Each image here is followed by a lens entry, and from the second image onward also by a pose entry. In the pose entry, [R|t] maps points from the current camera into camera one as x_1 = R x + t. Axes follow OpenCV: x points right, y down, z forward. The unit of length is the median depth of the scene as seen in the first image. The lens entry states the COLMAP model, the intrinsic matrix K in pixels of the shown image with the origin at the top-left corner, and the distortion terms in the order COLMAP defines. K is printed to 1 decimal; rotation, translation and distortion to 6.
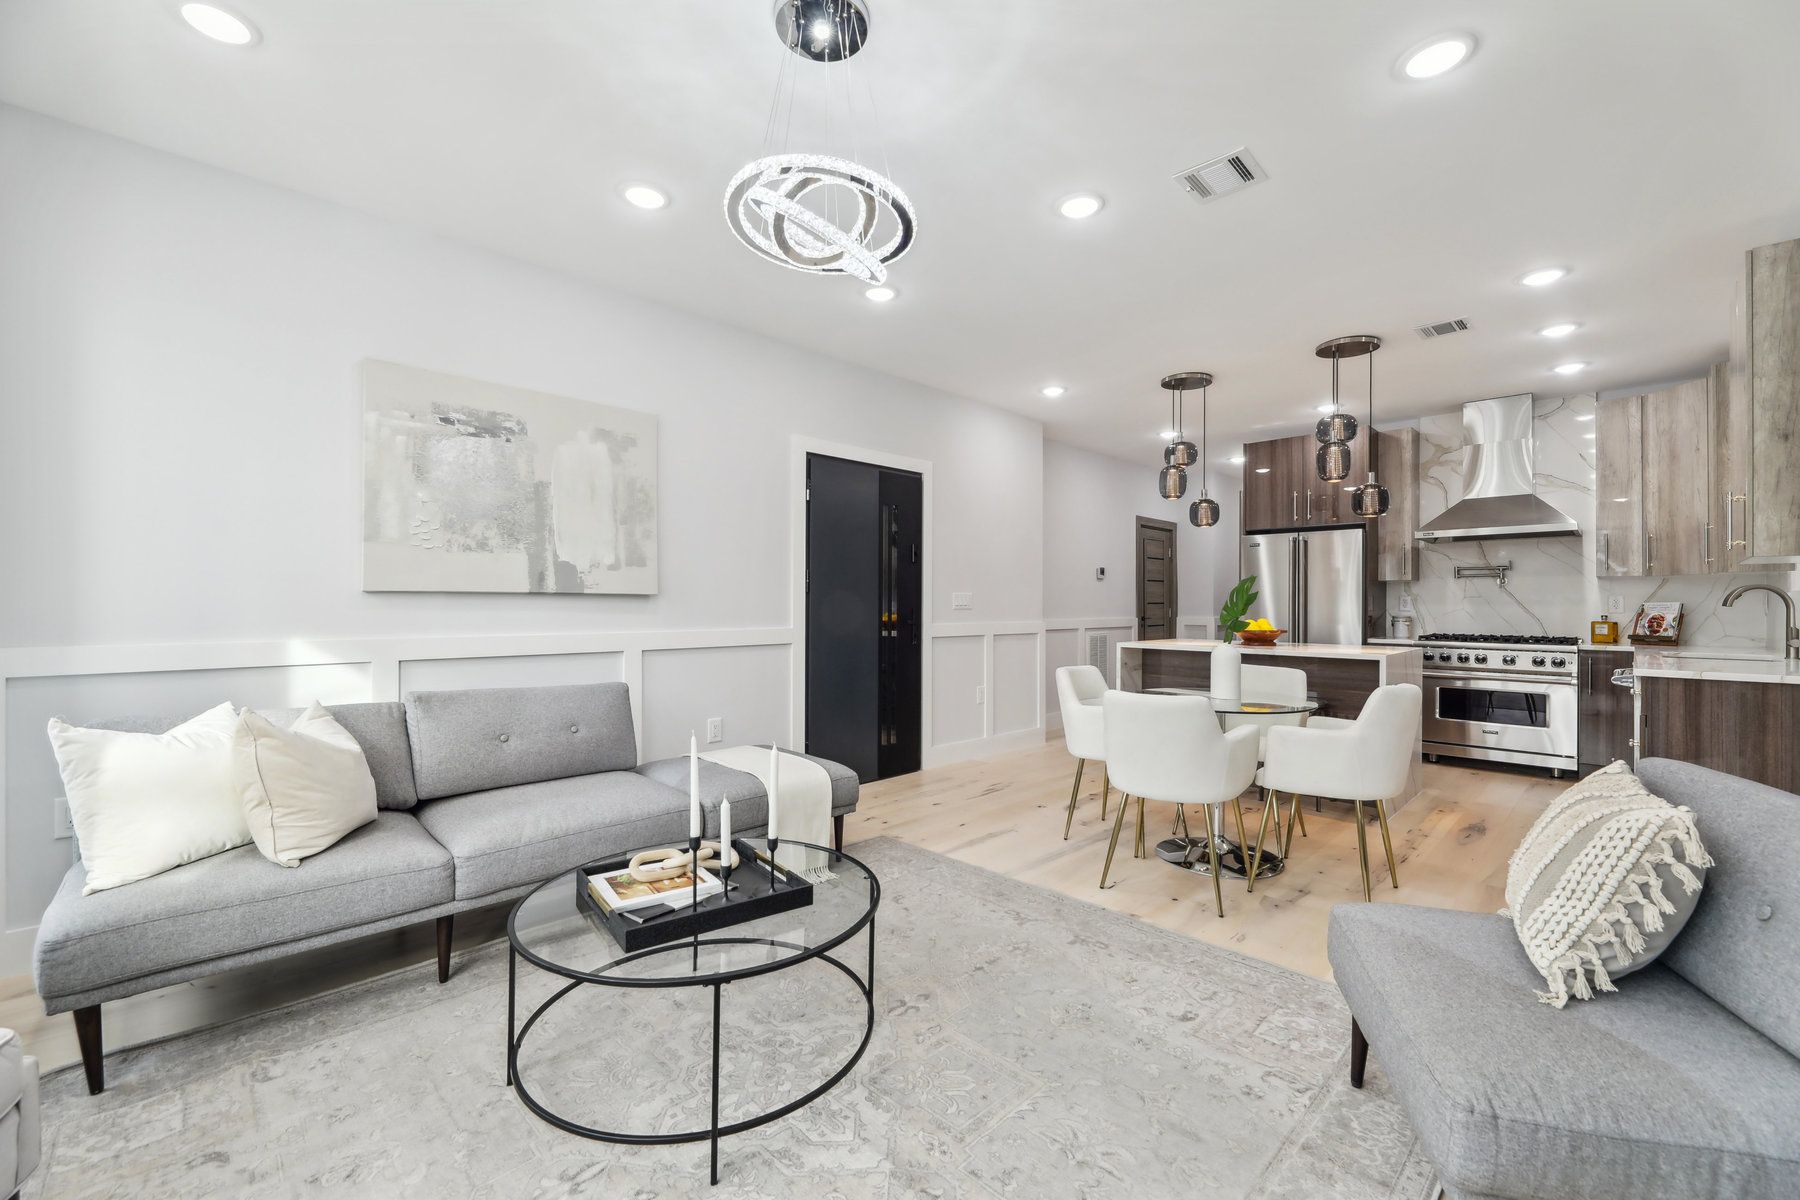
lens RADIAL K [[731.7, 0, 902.3], [0, 731.7, 602.2], [0, 0, 1]] dist [-0.000517, -0.003139]
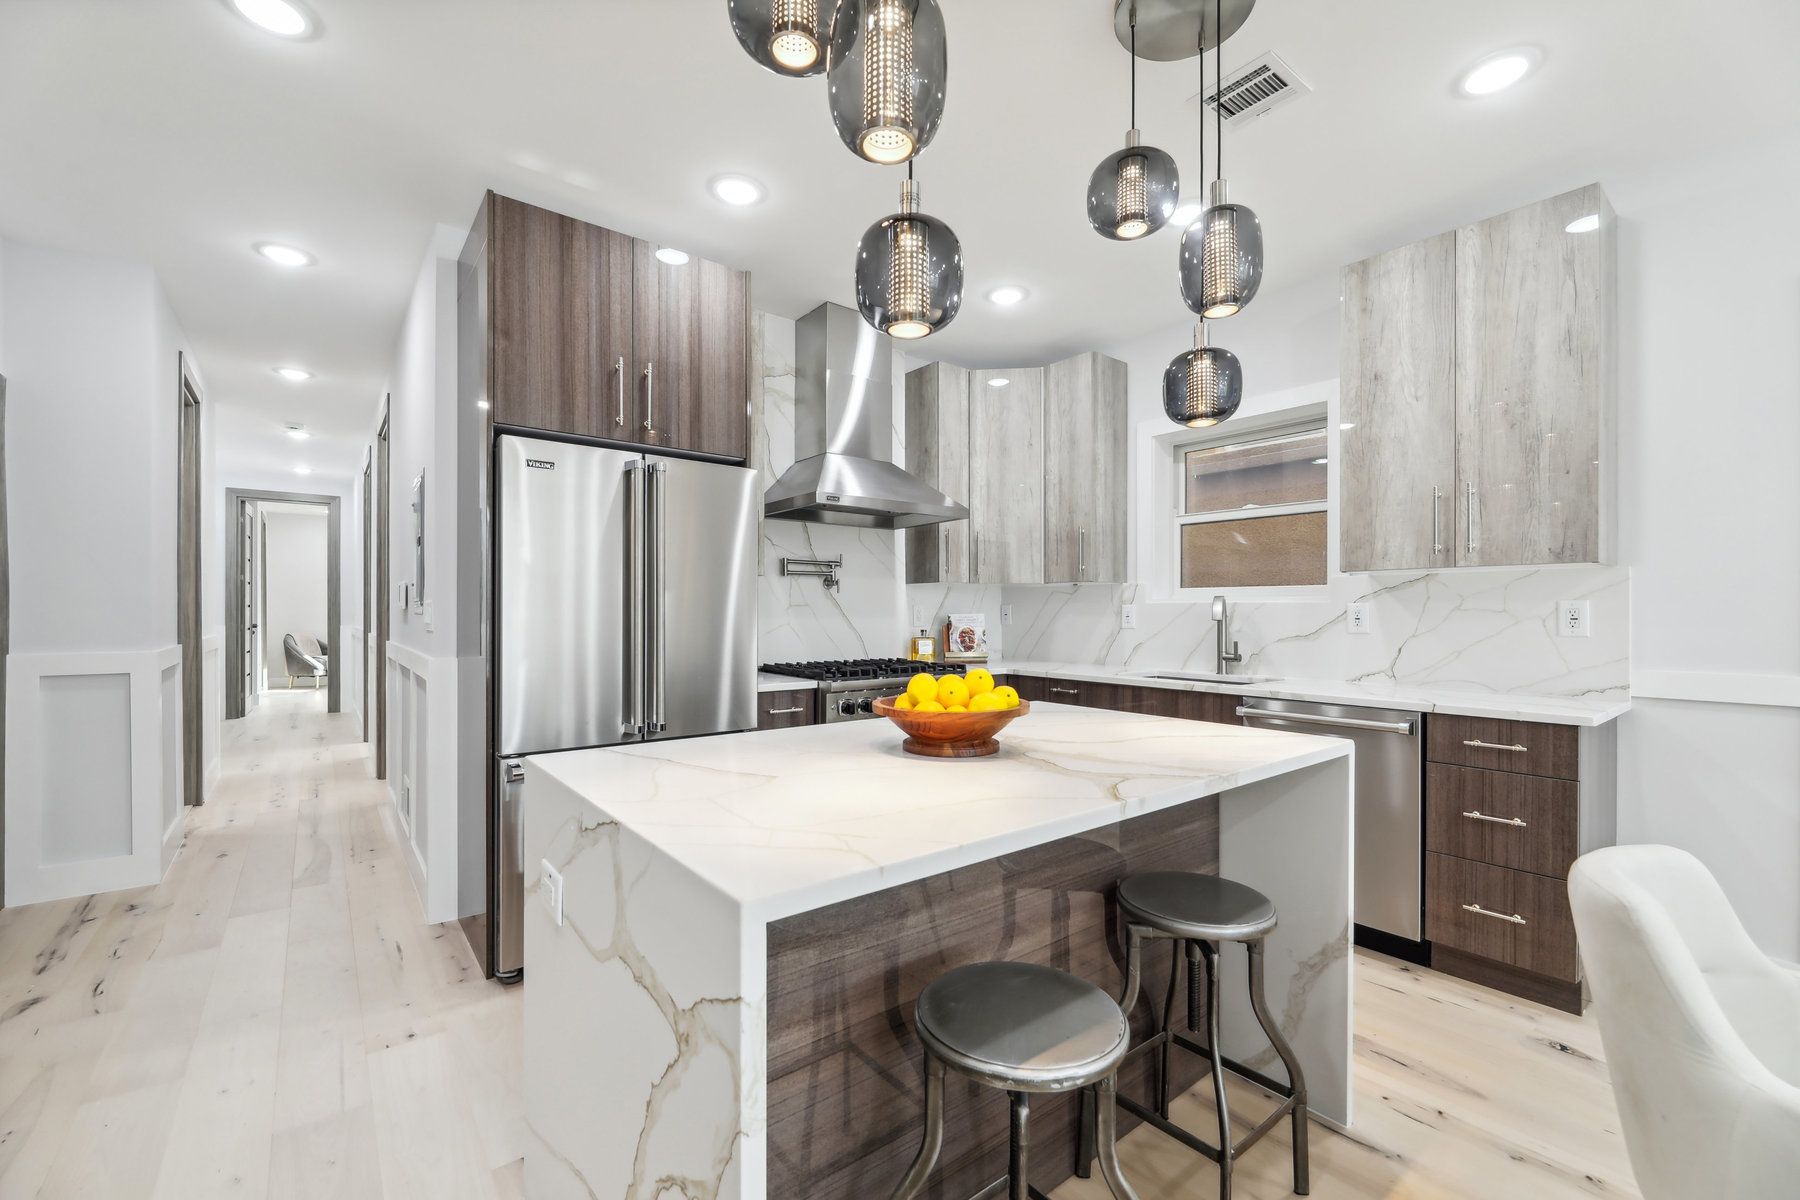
lens RADIAL K [[733.6, 0, 891.3], [0, 733.6, 611.1], [0, 0, 1]] dist [-0.000928, -0.000285]
pose [[0.114461, -0.001049, 0.993427, 0.154599], [-0.003465, 0.999993, 0.001455, -0.003862], [-0.993422, -0.003609, 0.114456, 0.978740]]
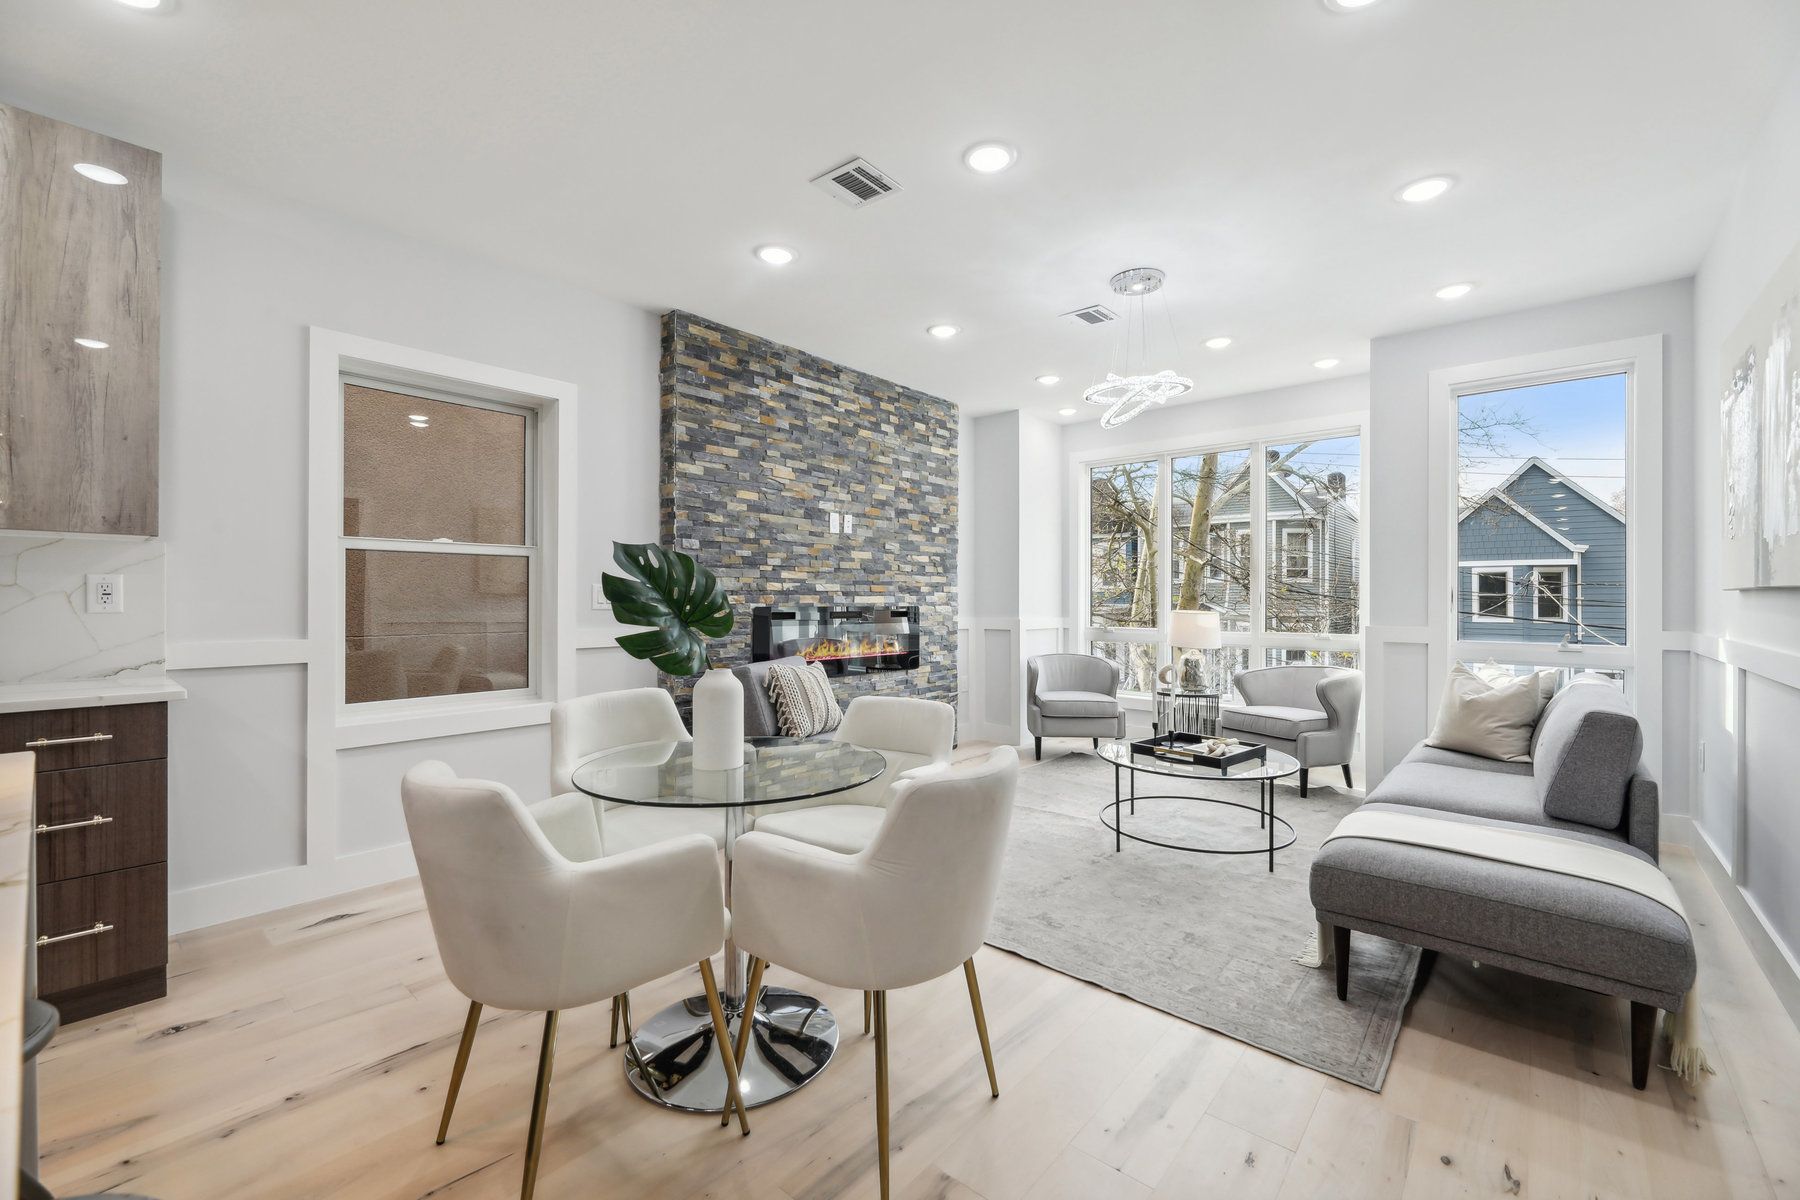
lens RADIAL K [[740.0, 0, 905.8], [0, 740.0, 592.4], [0, 0, 1]] dist [-0.001134, -0.000853]
pose [[-0.996667, -0.005571, -0.081386, 0.237714], [-0.004885, 0.999951, -0.008626, 0.001288], [0.081430, -0.008200, -0.996645, 1.087748]]
